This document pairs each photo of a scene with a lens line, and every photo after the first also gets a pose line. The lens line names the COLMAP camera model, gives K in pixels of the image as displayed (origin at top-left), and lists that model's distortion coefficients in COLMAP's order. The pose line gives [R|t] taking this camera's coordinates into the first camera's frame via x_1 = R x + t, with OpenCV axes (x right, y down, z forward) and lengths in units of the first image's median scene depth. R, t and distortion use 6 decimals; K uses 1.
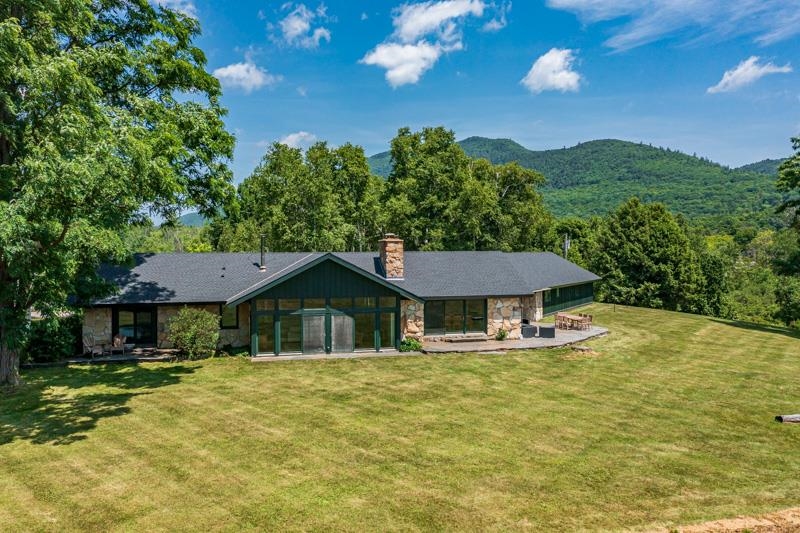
lens RADIAL K [[663.8, 0, 398.1], [0, 663.8, 228.2], [0, 0, 1]] dist [0.047254, -0.010311]
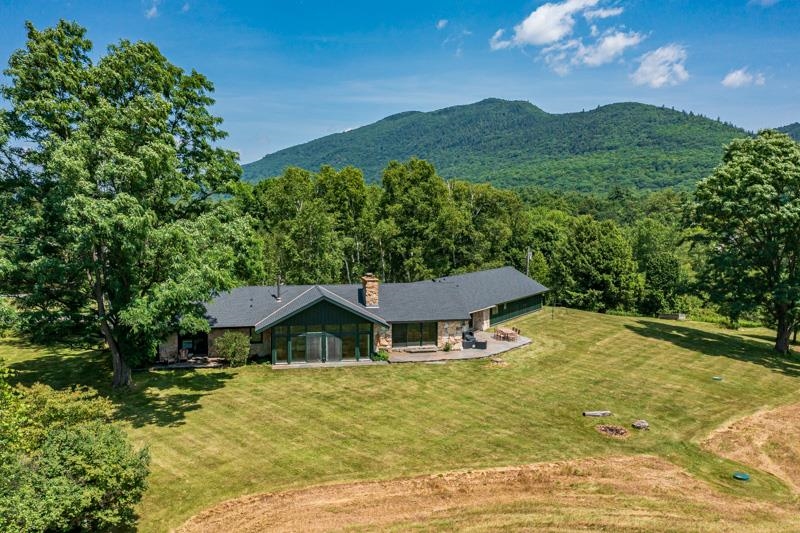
lens RADIAL K [[663.8, 0, 398.1], [0, 663.8, 228.2], [0, 0, 1]] dist [0.047254, -0.010311]
pose [[0.999854, 0.008604, -0.014774, 0.076154], [-0.007940, 0.998981, 0.044419, -0.169132], [0.015141, -0.044295, 0.998904, -0.440594]]
